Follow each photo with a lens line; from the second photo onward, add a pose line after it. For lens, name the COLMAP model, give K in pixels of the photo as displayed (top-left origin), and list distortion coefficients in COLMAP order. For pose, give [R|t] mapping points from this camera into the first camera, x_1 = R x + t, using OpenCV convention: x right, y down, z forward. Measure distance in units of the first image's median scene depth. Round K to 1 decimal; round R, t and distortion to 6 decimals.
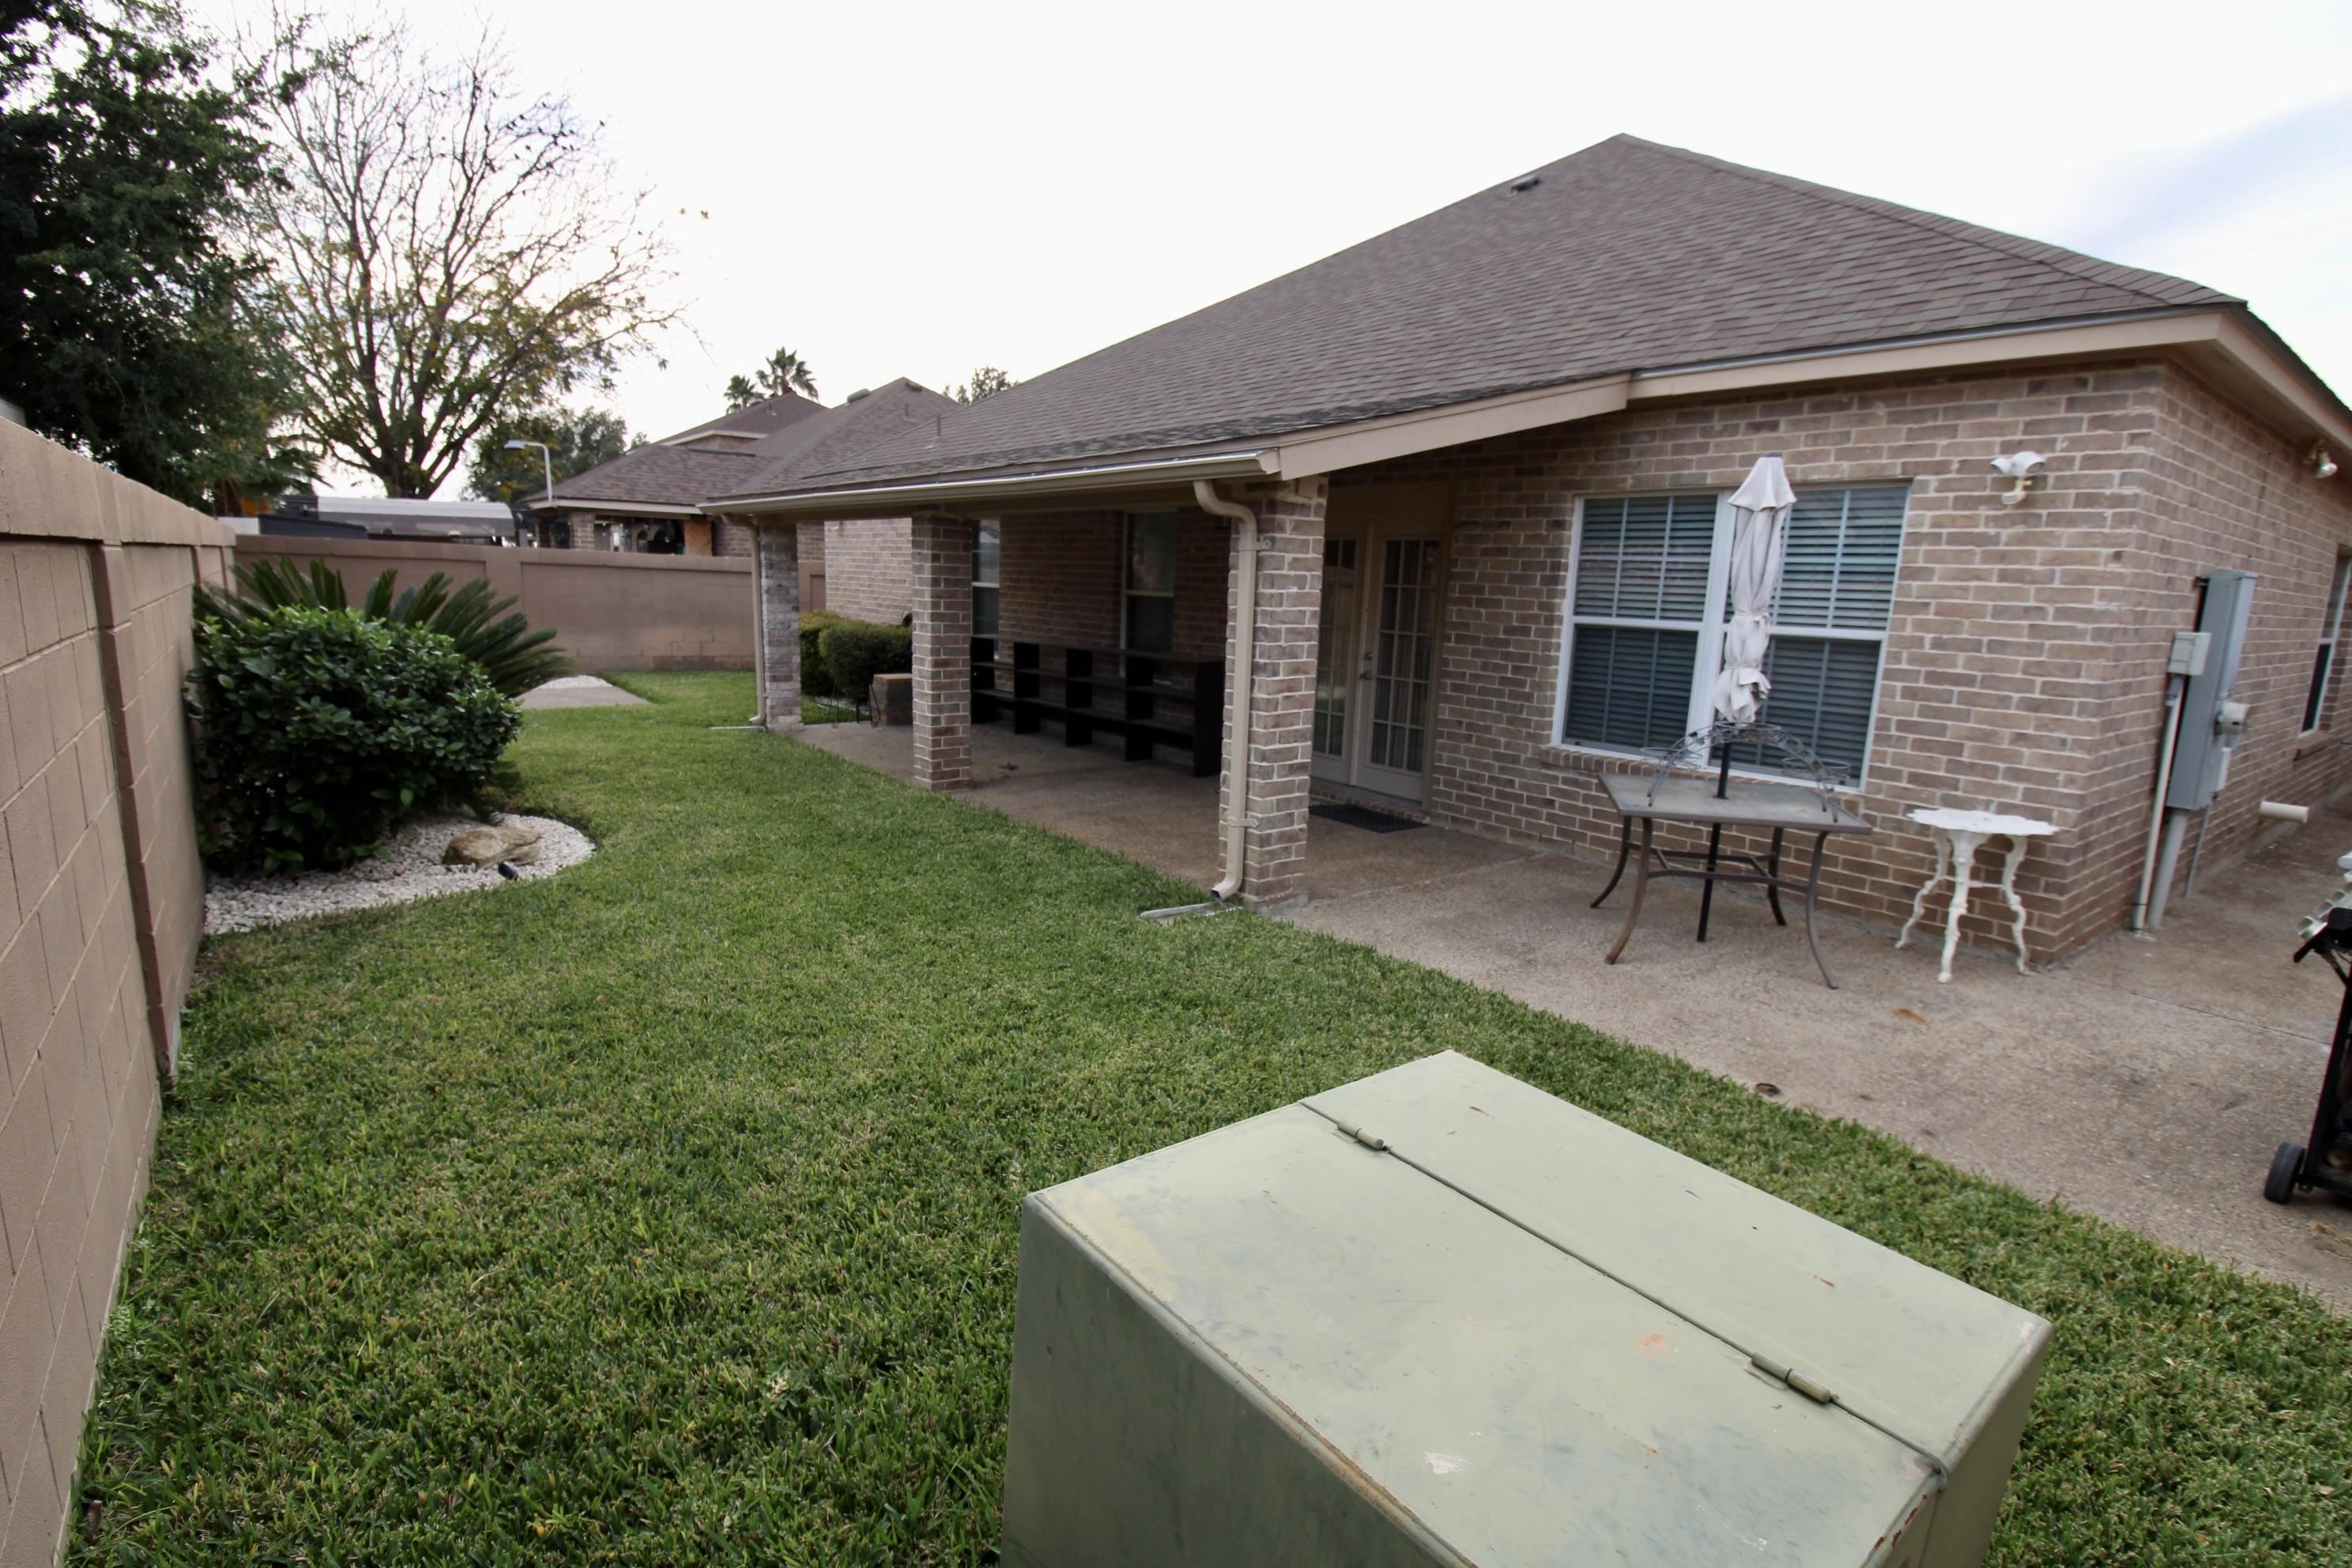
lens RADIAL K [[1122.9, 0, 1187.2], [0, 1122.9, 798.7], [0, 0, 1]] dist [-0.014196, -0.000702]
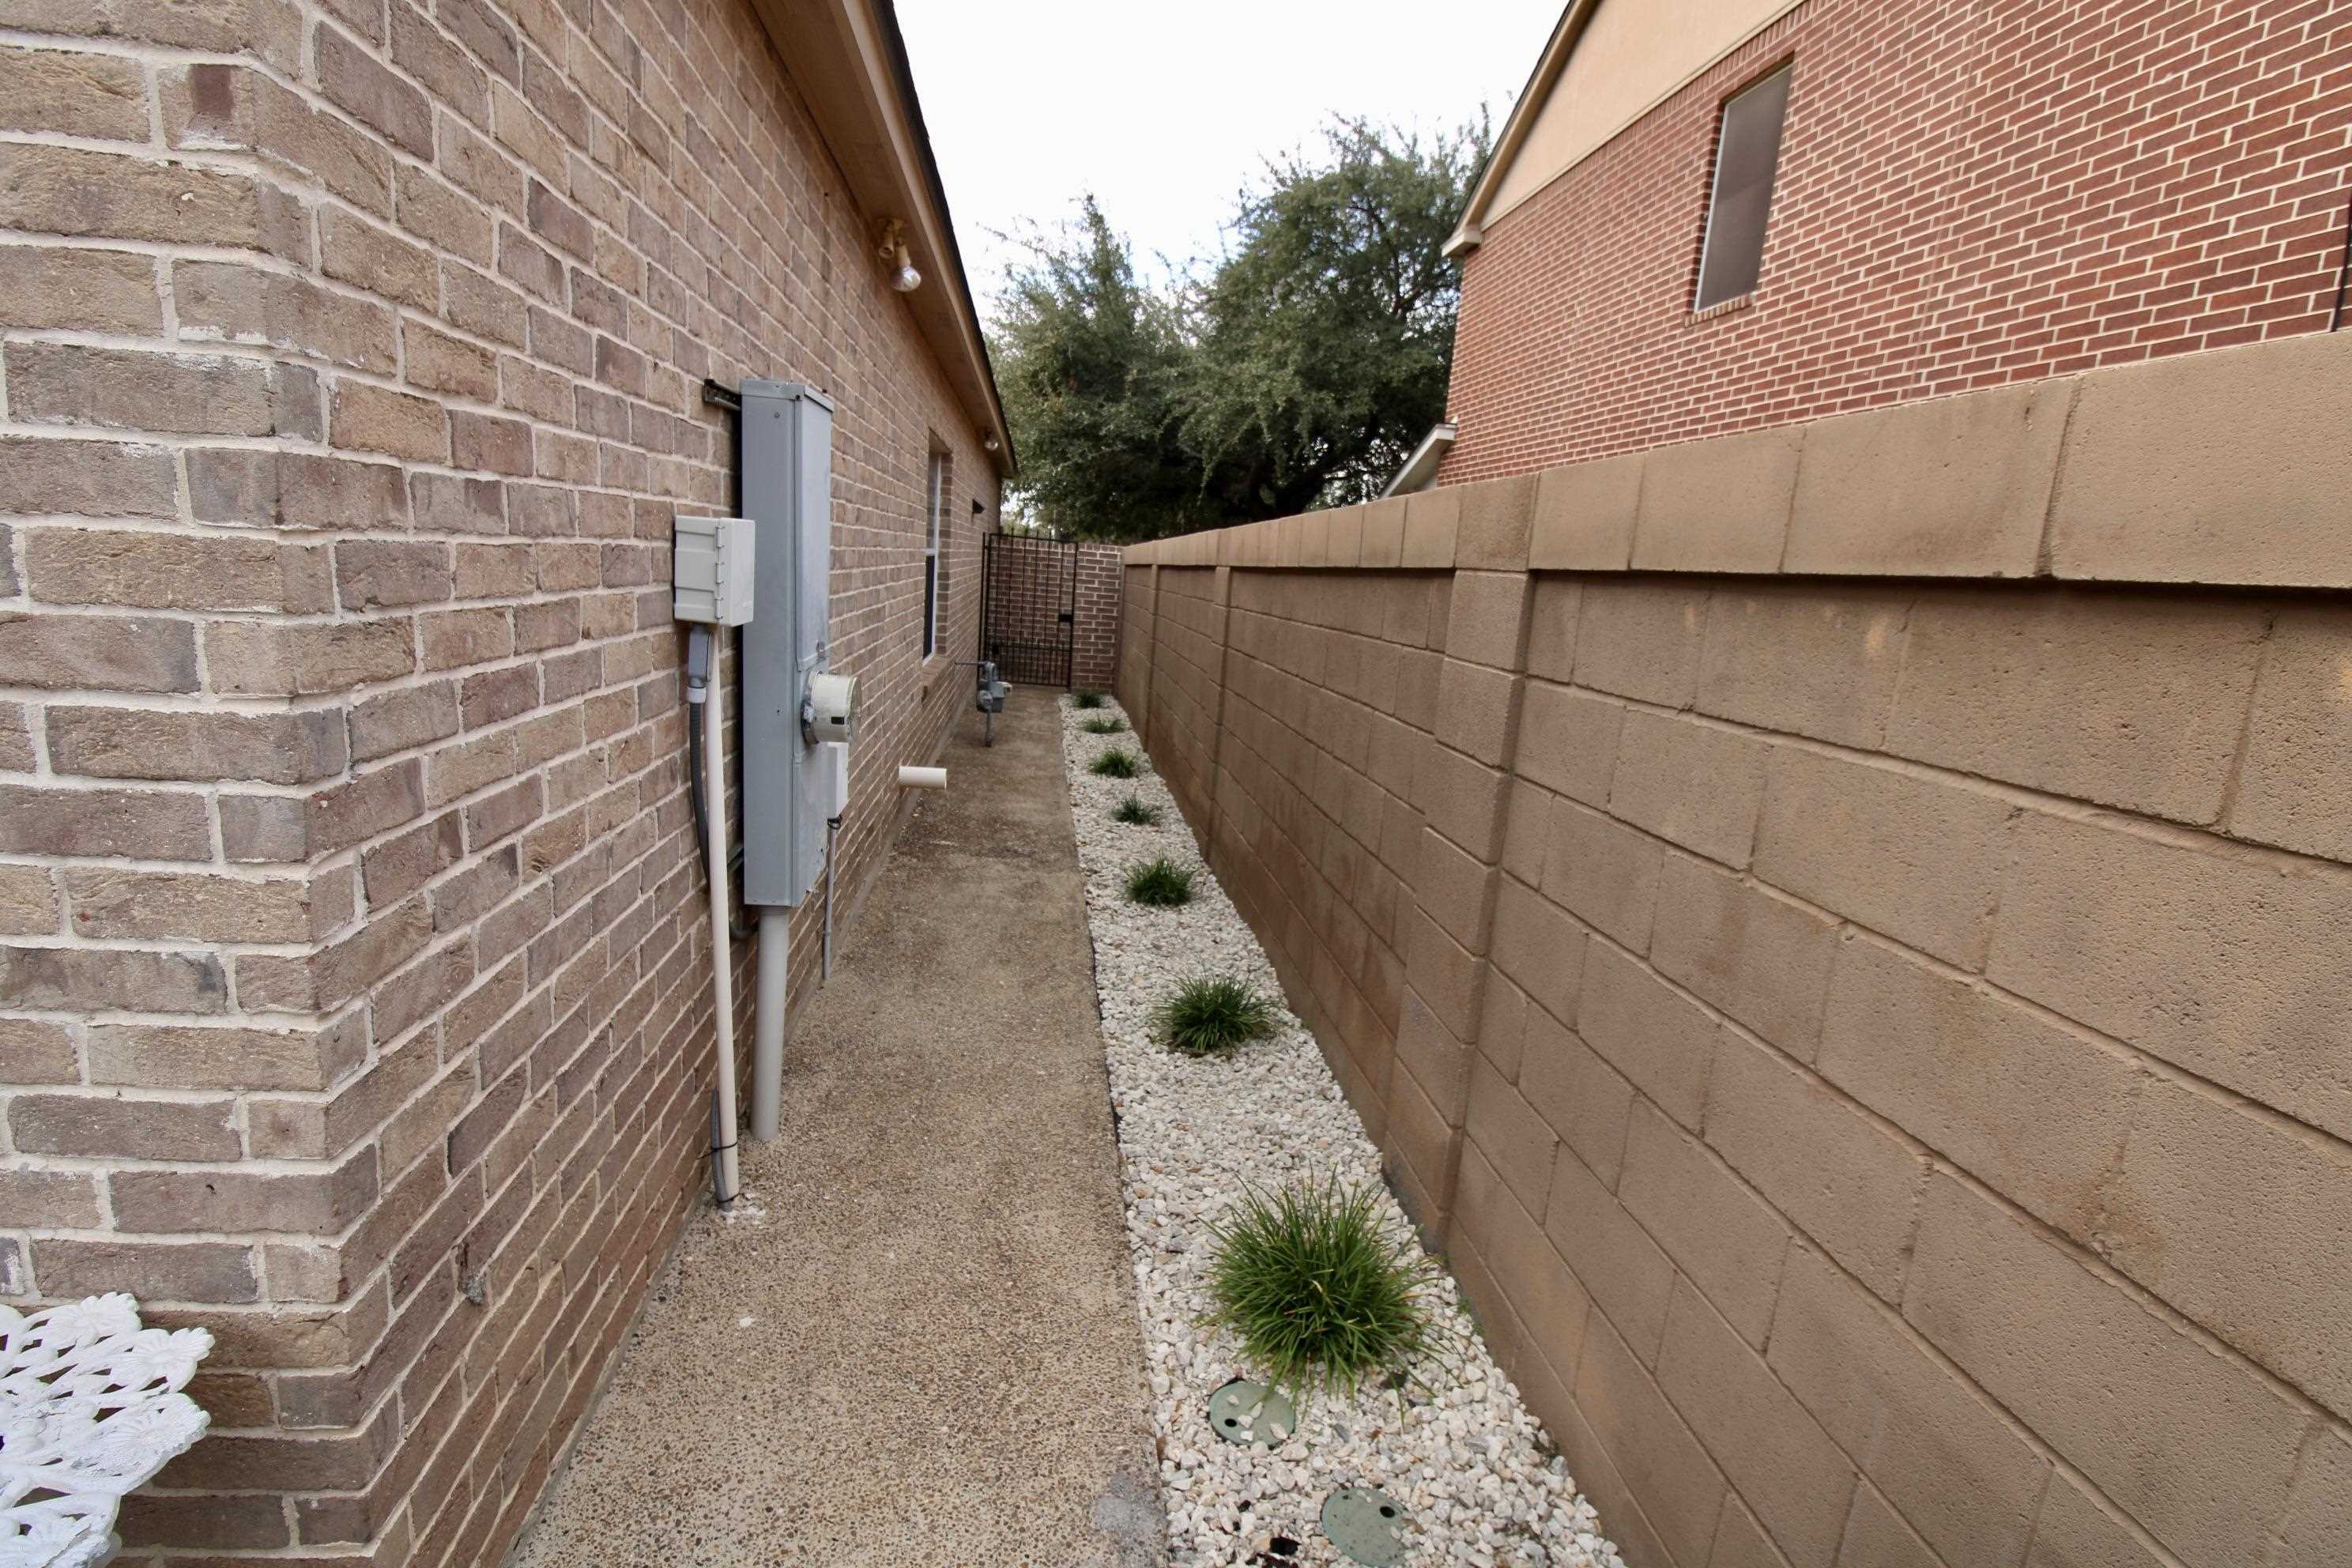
lens RADIAL K [[1122.9, 0, 1181.2], [0, 1122.9, 786.3], [0, 0, 1]] dist [-0.014196, -0.000702]
pose [[0.521439, -0.160118, 0.838131, 0.631216], [0.103627, 0.986849, 0.124058, -0.085867], [-0.846973, 0.022164, 0.531174, 0.636195]]
